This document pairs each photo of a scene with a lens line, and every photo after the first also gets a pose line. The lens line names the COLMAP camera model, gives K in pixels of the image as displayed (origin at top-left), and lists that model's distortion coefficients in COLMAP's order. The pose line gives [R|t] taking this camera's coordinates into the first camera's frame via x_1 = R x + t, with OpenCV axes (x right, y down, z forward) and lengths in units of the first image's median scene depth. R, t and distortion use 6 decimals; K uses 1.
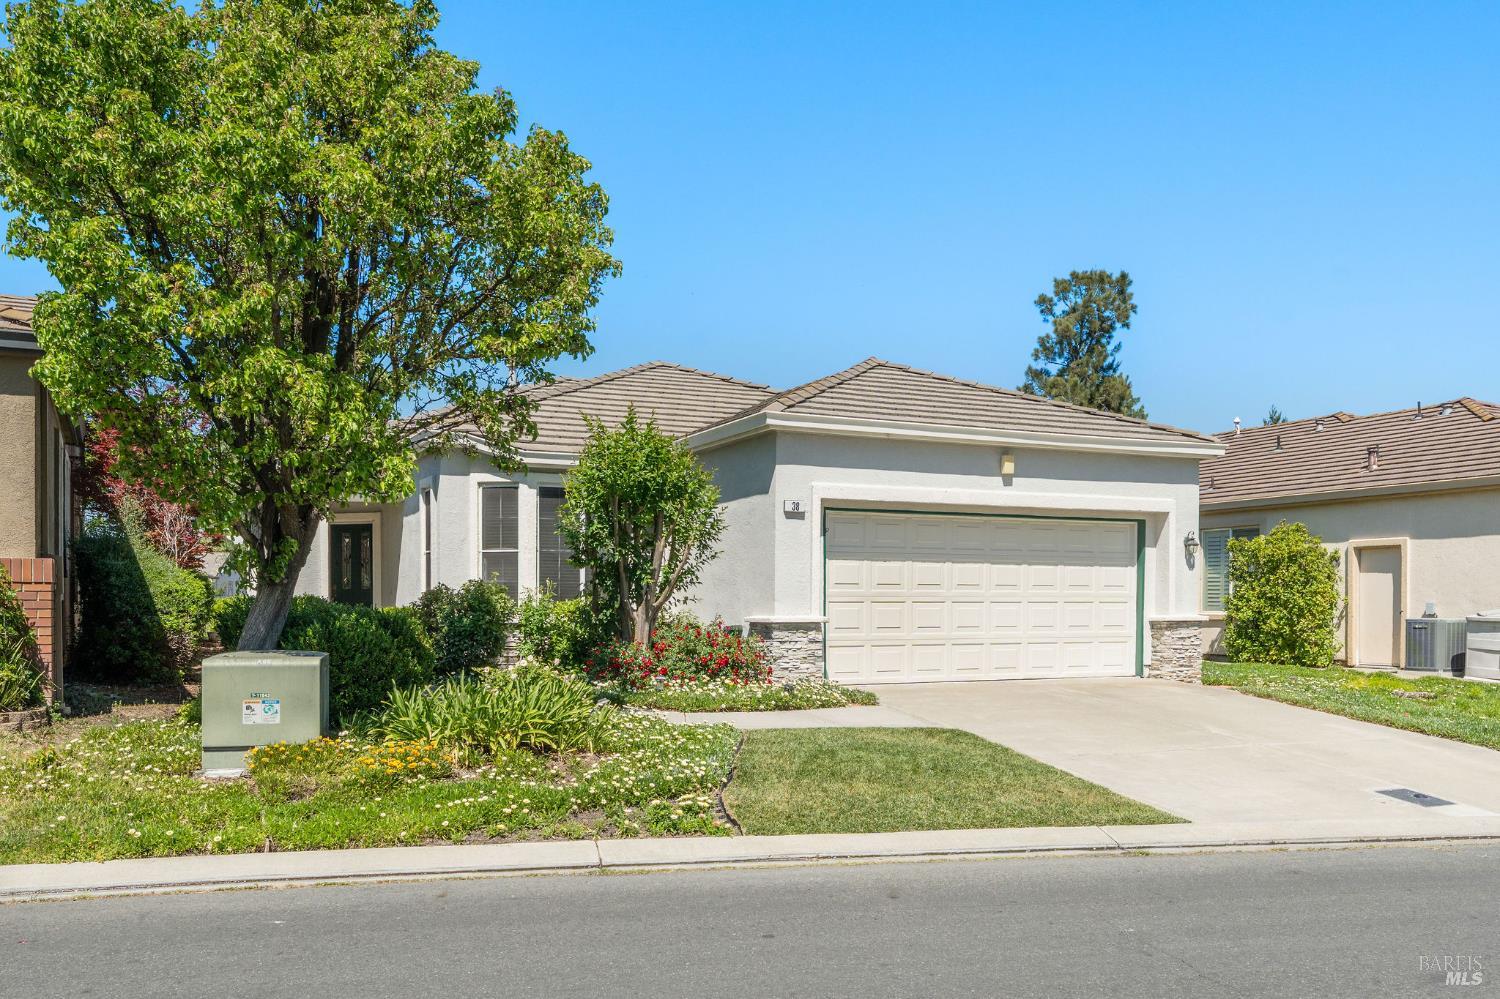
lens RADIAL K [[1112.0, 0, 723.3], [0, 1112.0, 510.4], [0, 0, 1]] dist [0.003009, 0.000298]
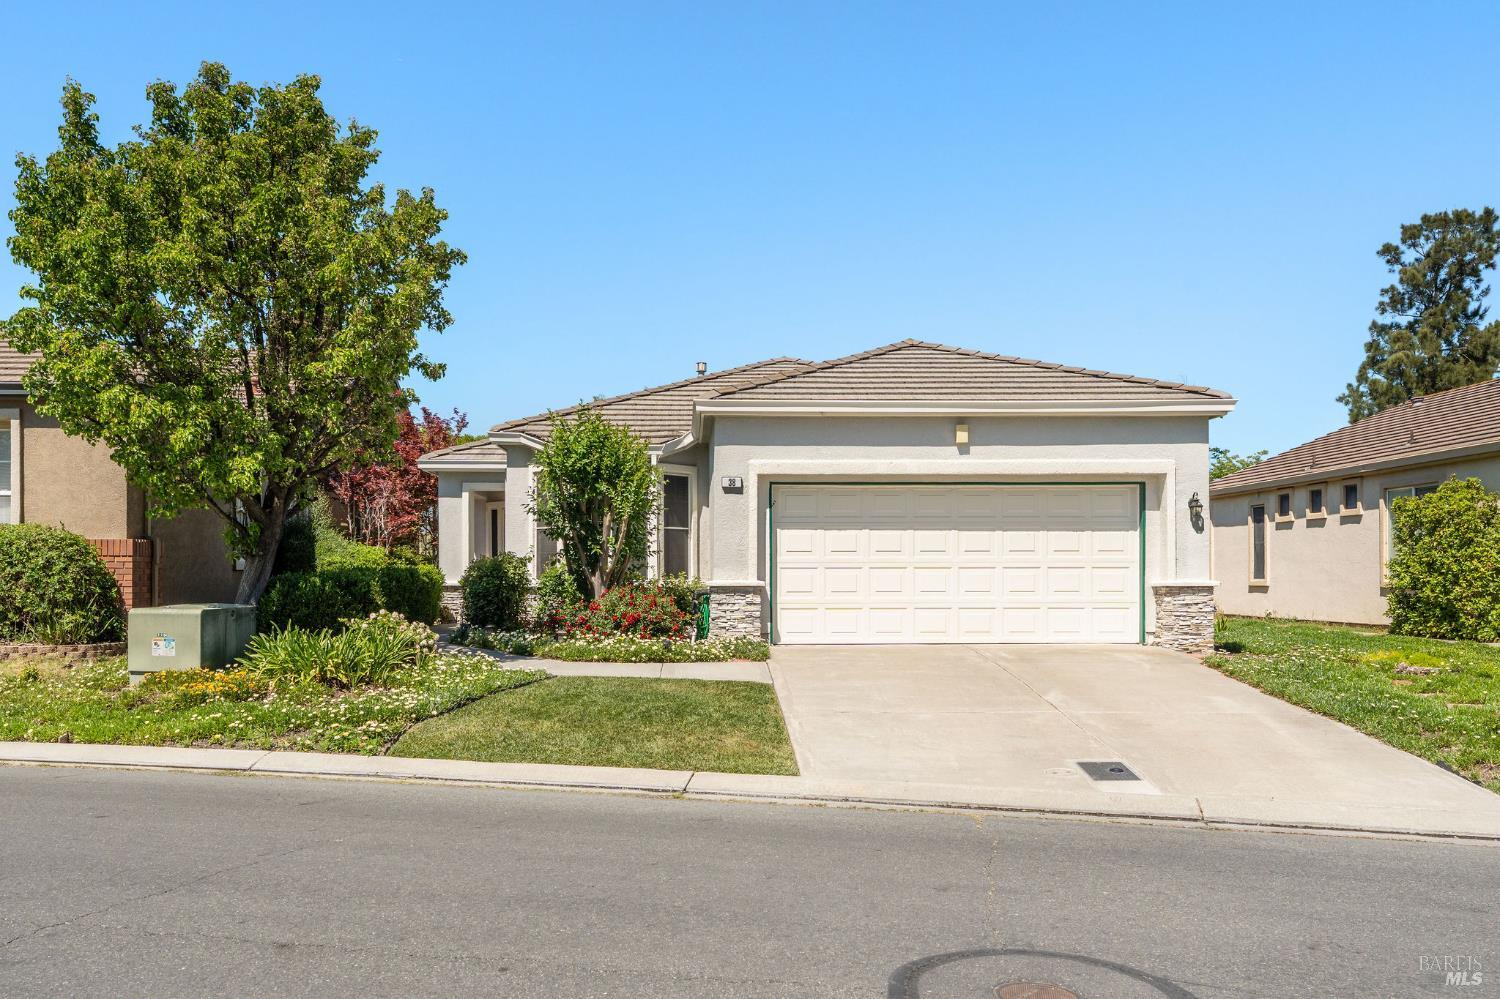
lens RADIAL K [[999.9, 0, 740.6], [0, 999.9, 475.5], [0, 0, 1]] dist [0.002413, -0.000824]
pose [[0.926264, -0.040139, -0.374733, 0.382626], [0.033849, 0.999154, -0.023355, 0.011209], [0.375353, 0.008948, 0.926839, 0.060449]]
